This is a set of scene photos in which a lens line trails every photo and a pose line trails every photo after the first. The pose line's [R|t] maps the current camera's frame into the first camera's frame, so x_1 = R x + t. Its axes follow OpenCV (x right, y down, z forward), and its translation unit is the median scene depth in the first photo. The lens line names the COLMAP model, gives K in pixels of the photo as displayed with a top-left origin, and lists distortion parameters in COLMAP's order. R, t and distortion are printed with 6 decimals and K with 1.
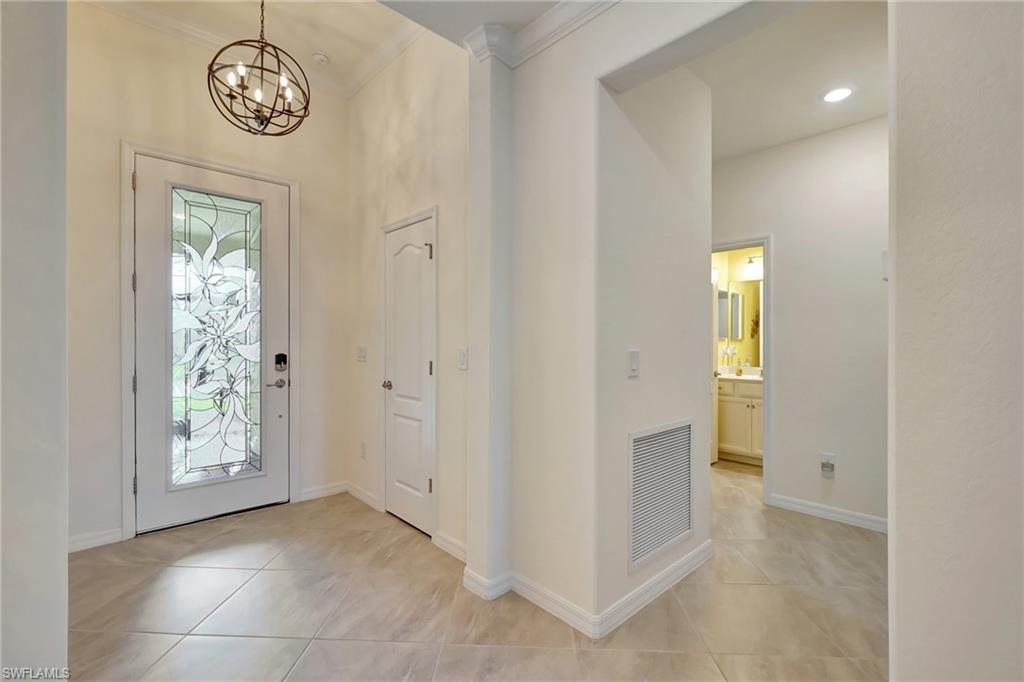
lens RADIAL K [[453.1, 0, 500.8], [0, 453.1, 330.4], [0, 0, 1]] dist [0.002418, 0.000465]
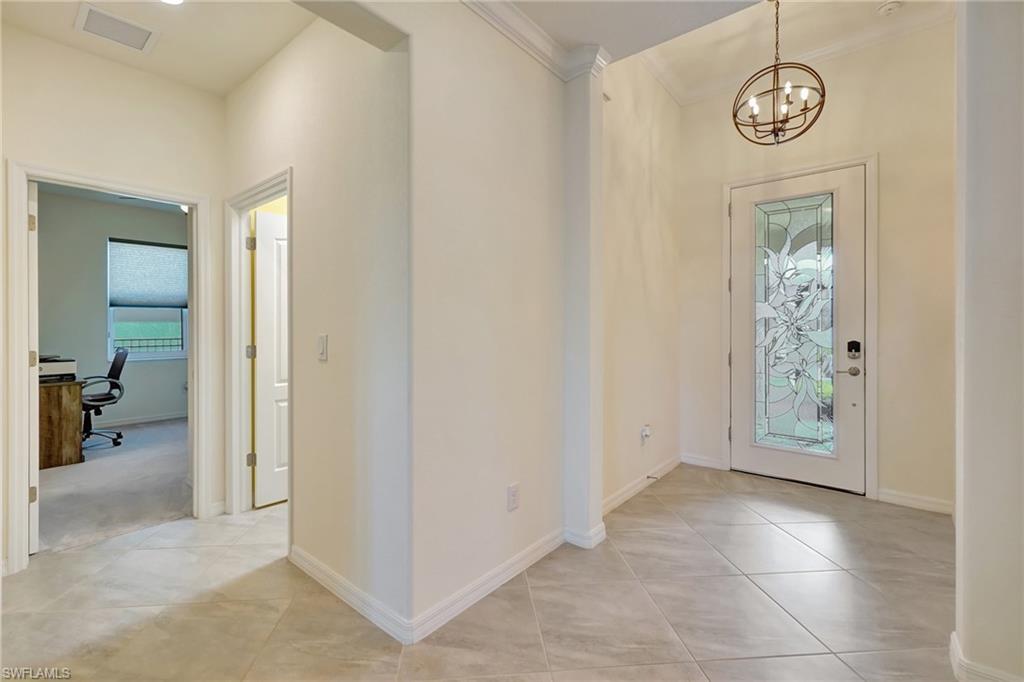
lens RADIAL K [[453.1, 0, 500.8], [0, 453.1, 330.4], [0, 0, 1]] dist [0.002418, 0.000465]
pose [[0.131123, 0.003826, -0.991359, 0.408481], [0.020630, 0.999765, 0.006587, 0.007174], [0.991151, -0.021316, 0.131013, 0.127008]]
